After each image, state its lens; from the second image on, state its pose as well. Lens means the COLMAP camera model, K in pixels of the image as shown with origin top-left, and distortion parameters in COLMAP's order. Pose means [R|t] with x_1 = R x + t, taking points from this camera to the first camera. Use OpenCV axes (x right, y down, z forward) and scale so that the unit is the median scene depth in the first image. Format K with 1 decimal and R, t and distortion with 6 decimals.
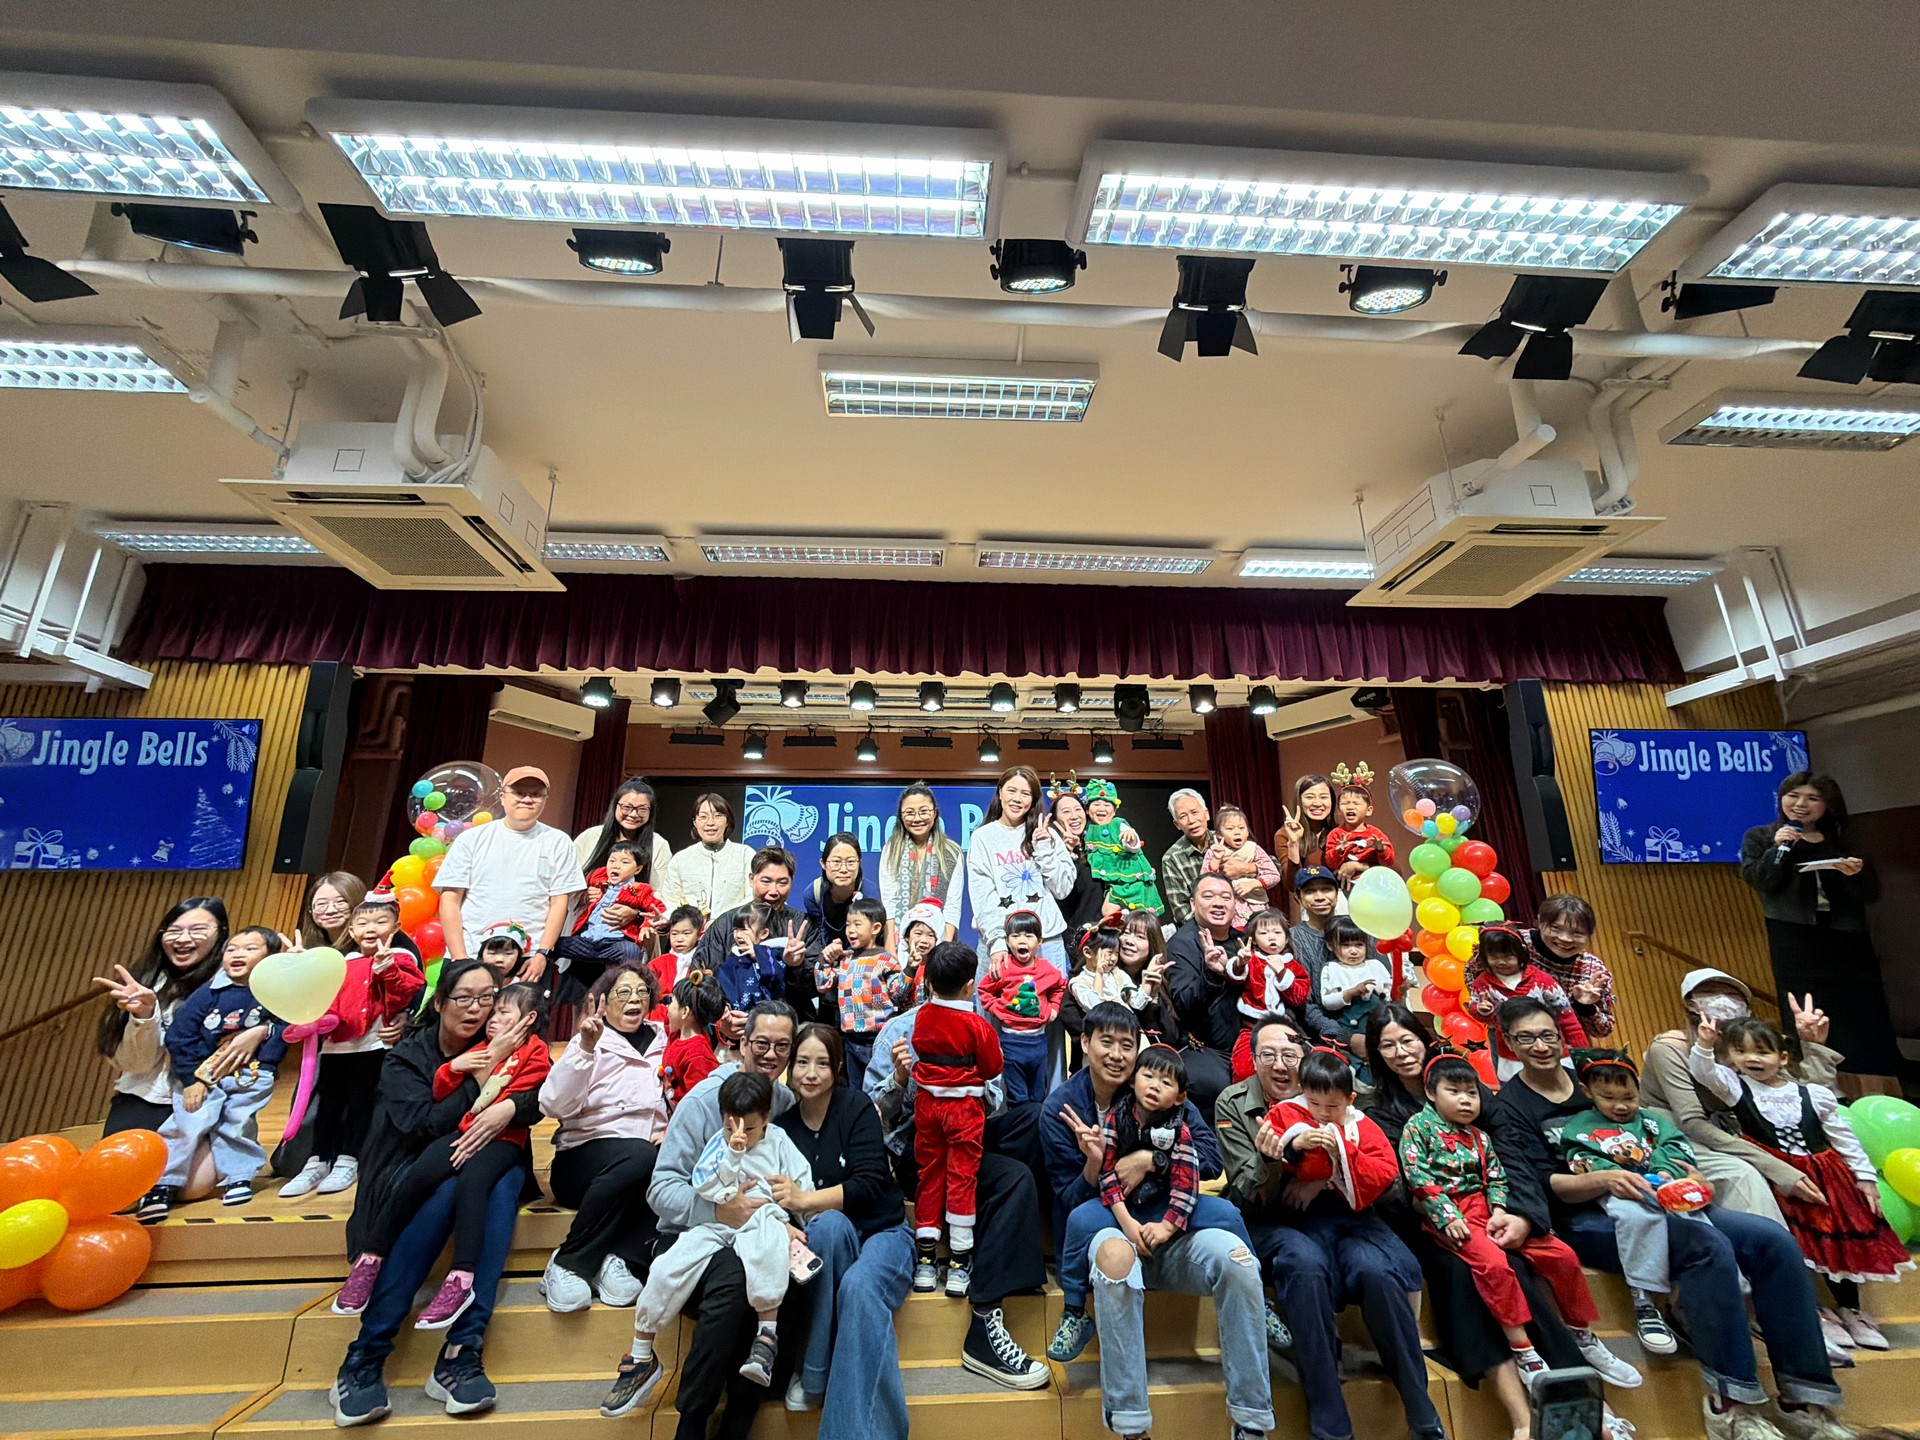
lens RADIAL K [[741.7, 0, 950.4], [0, 741.7, 733.4], [0, 0, 1]] dist [-0.002726, -0.000631]
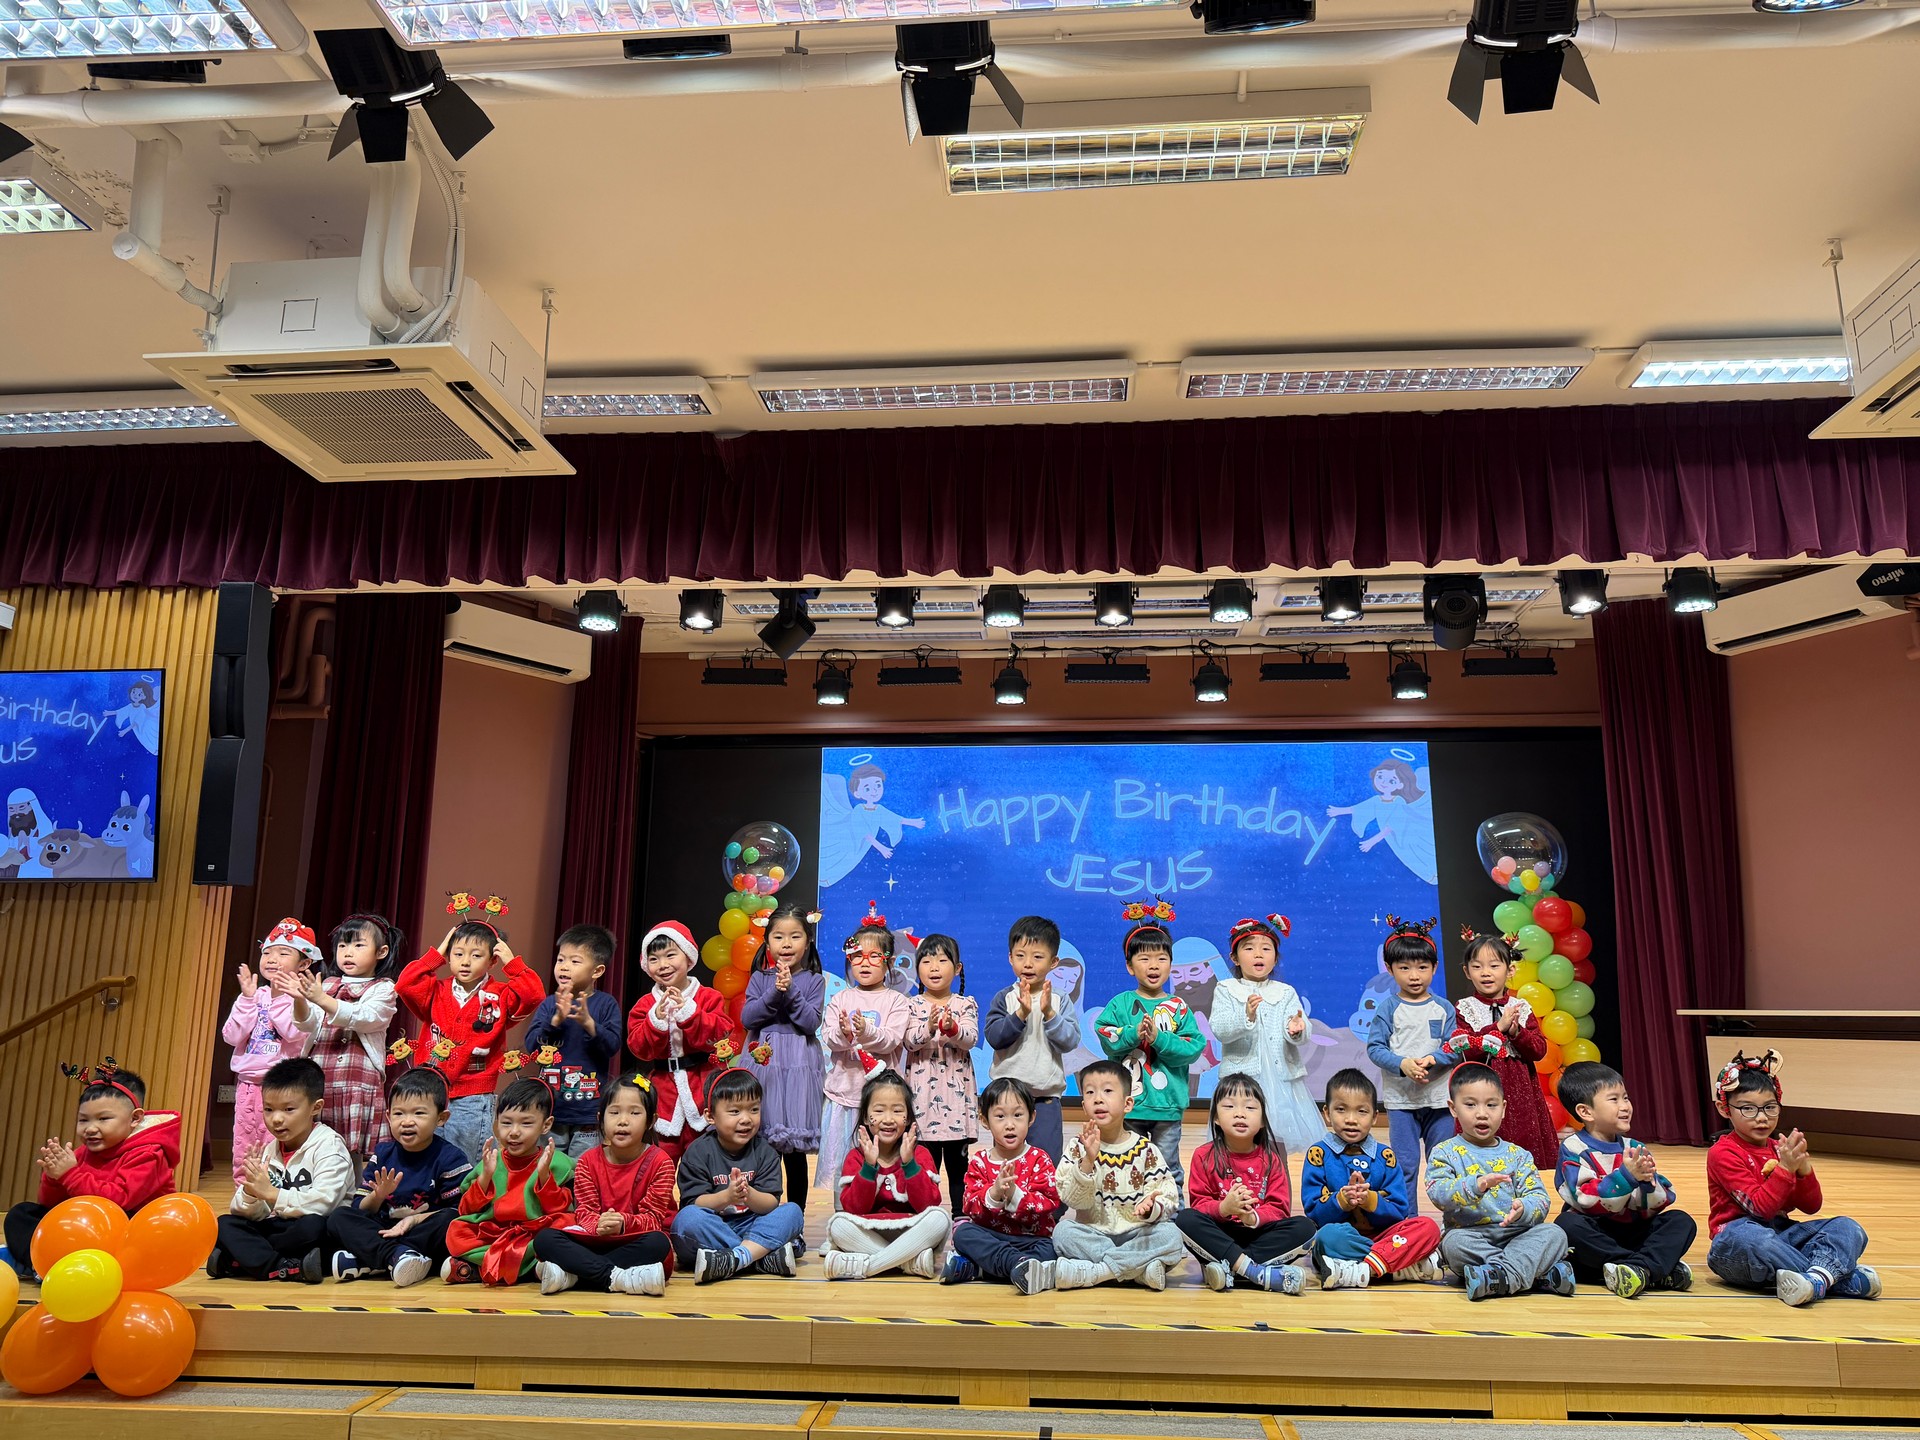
lens RADIAL K [[1339.8, 0, 970.2], [0, 1339.8, 727.8], [0, 0, 1]] dist [0.024028, -0.009076]
pose [[0.990819, -0.016762, -0.134149, 0.004760], [0.025265, 0.997760, 0.061934, -0.021508], [0.132811, -0.064754, 0.989024, -0.163294]]
